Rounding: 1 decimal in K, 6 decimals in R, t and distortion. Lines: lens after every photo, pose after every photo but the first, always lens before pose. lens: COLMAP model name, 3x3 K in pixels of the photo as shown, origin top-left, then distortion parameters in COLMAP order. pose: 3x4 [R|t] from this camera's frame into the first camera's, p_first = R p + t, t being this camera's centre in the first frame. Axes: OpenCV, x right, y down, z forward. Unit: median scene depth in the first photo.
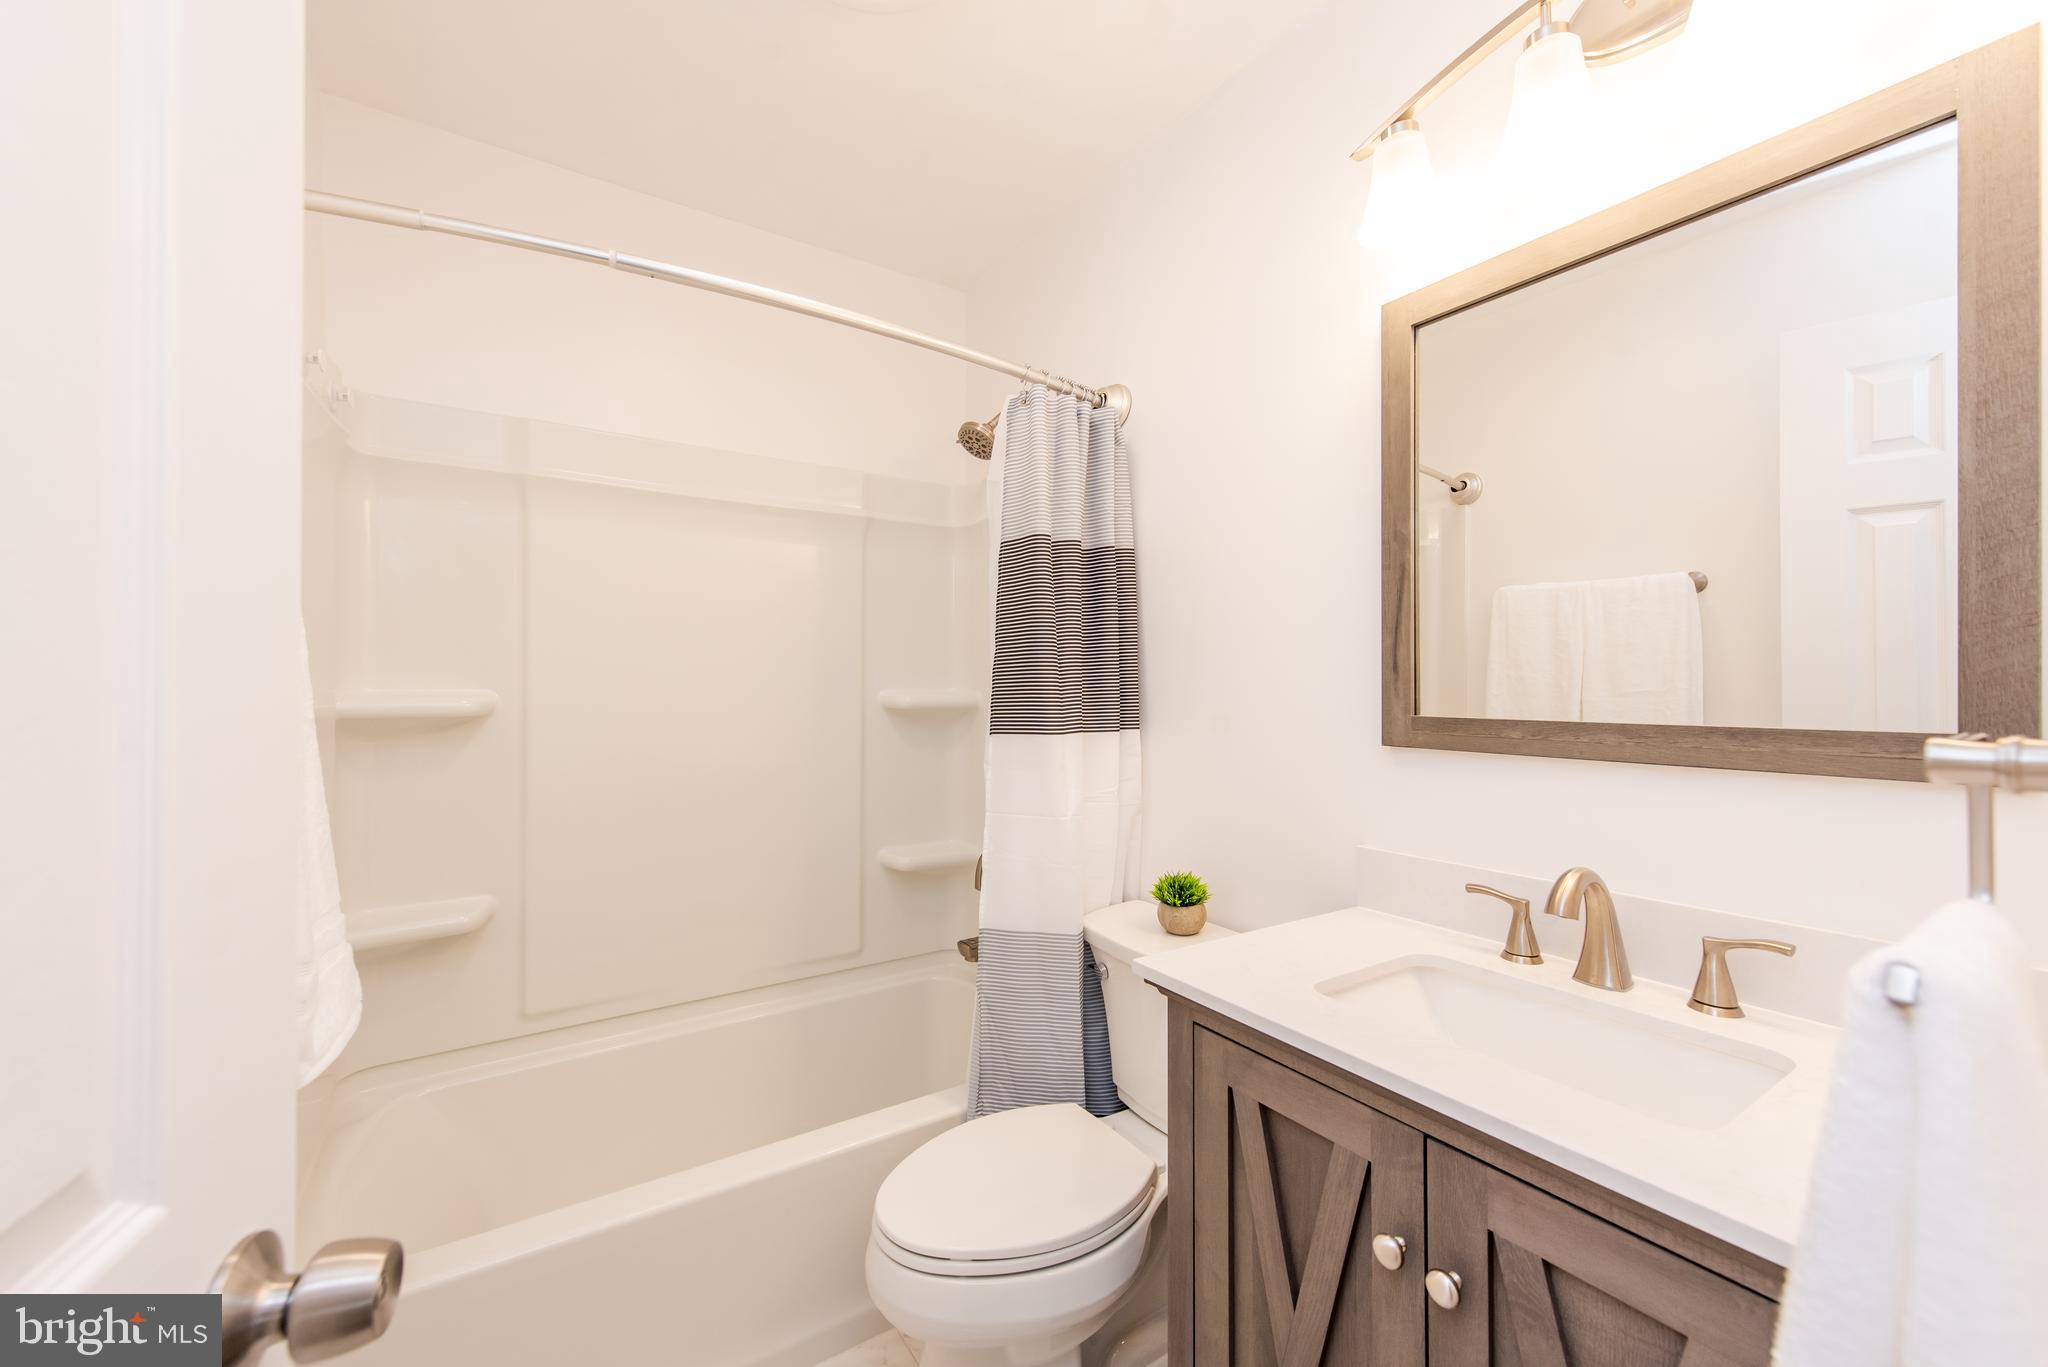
lens RADIAL K [[805.2, 0, 1026.9], [0, 805.2, 681.5], [0, 0, 1]] dist [0.017656, -0.004490]
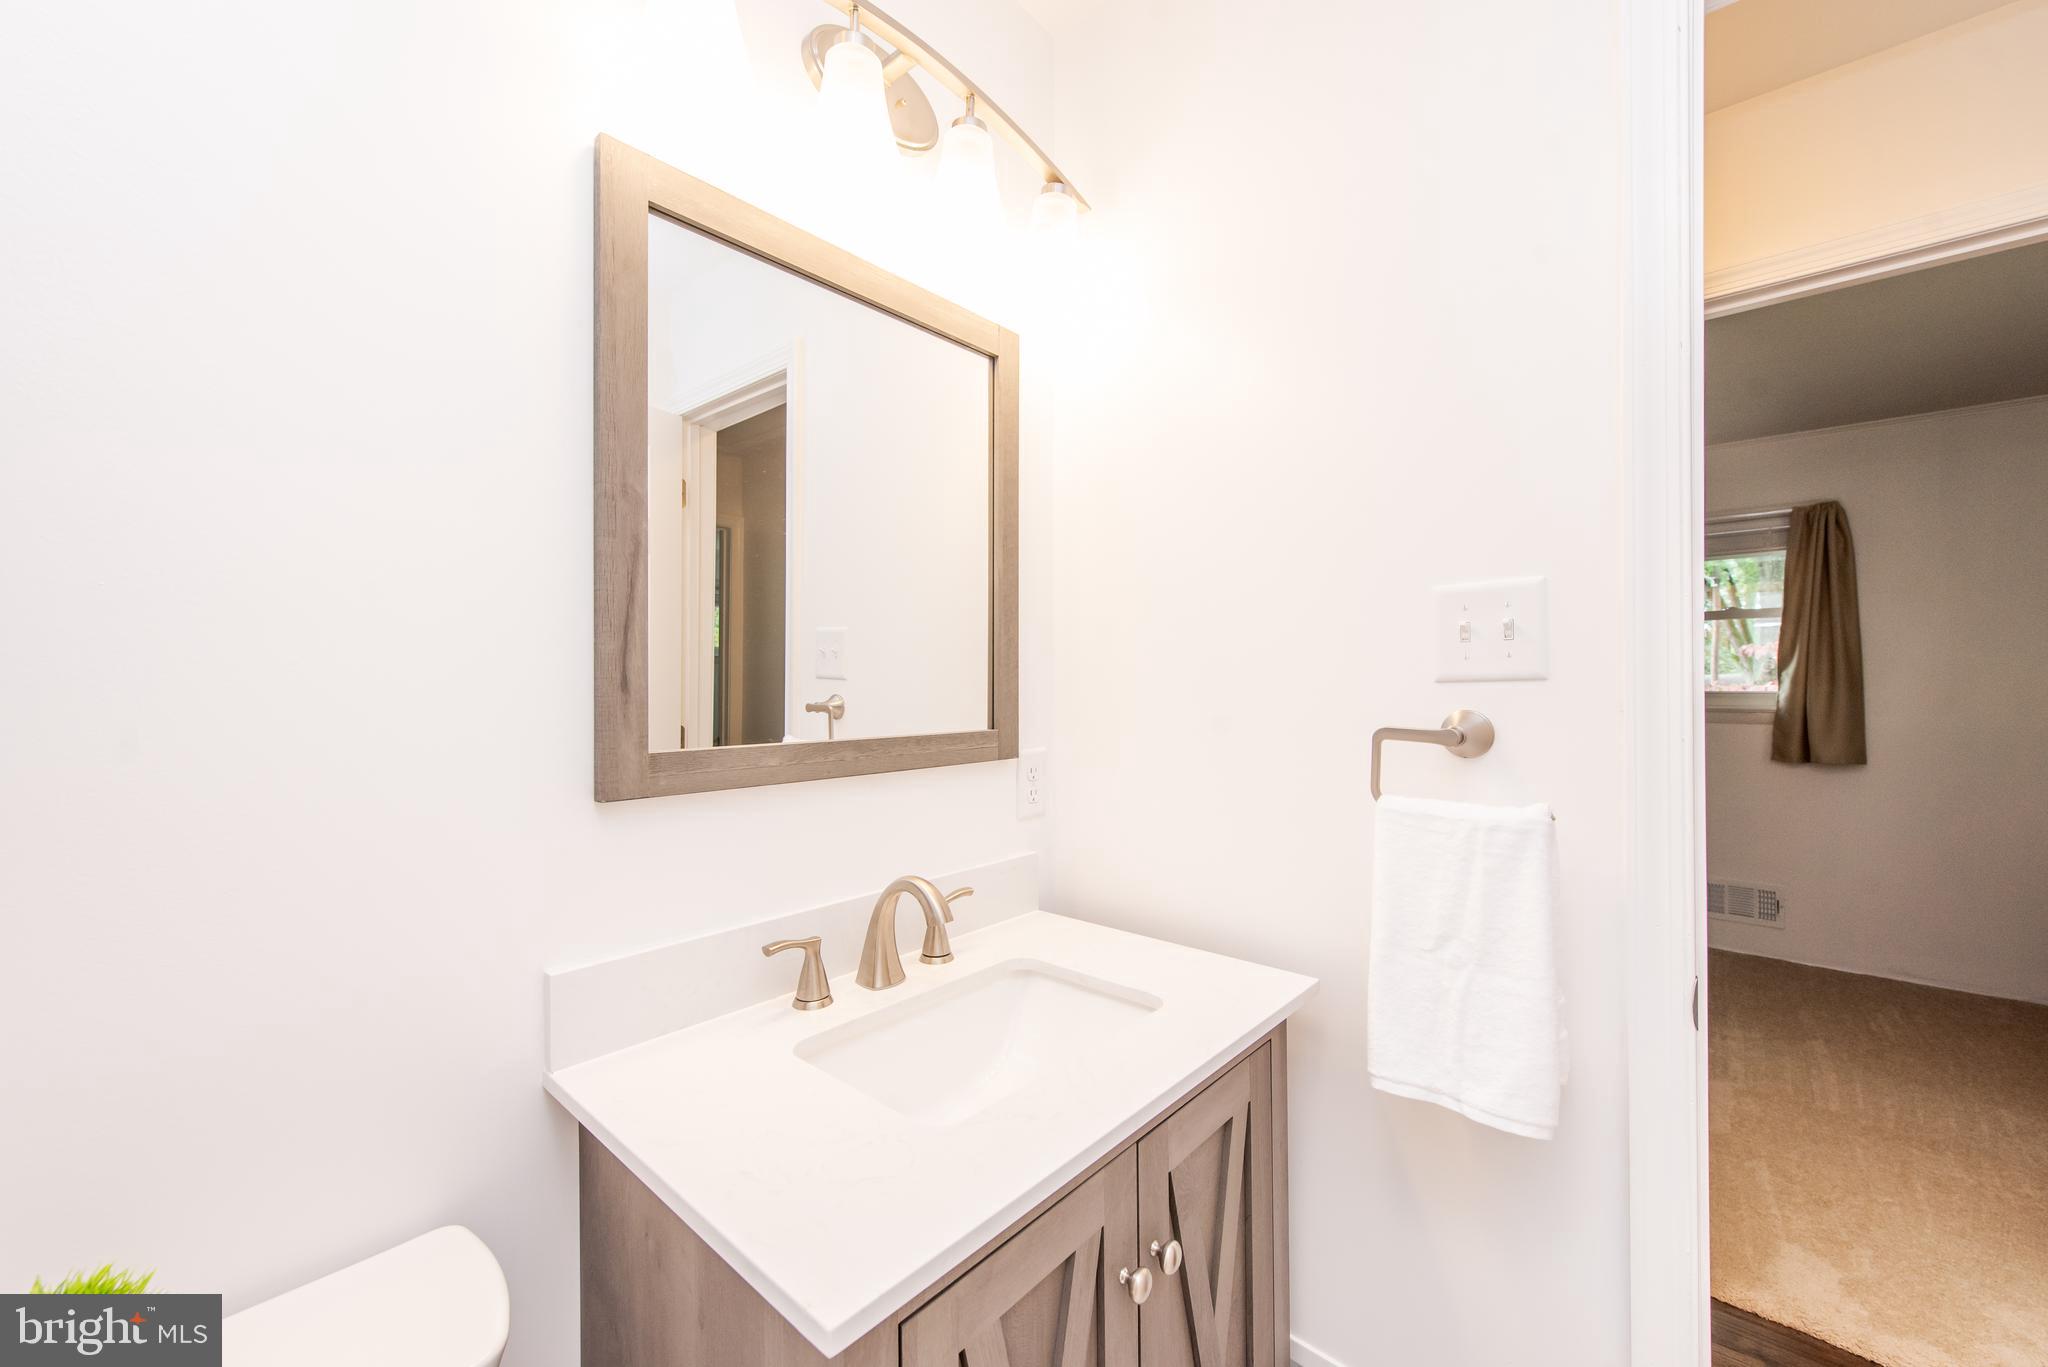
lens RADIAL K [[805.2, 0, 1026.9], [0, 805.2, 681.5], [0, 0, 1]] dist [0.017656, -0.004490]
pose [[-0.247445, -0.000469, 0.968902, -0.337922], [-0.004077, 0.999992, -0.000558, -0.024181], [-0.968893, -0.004088, -0.247445, 0.977183]]
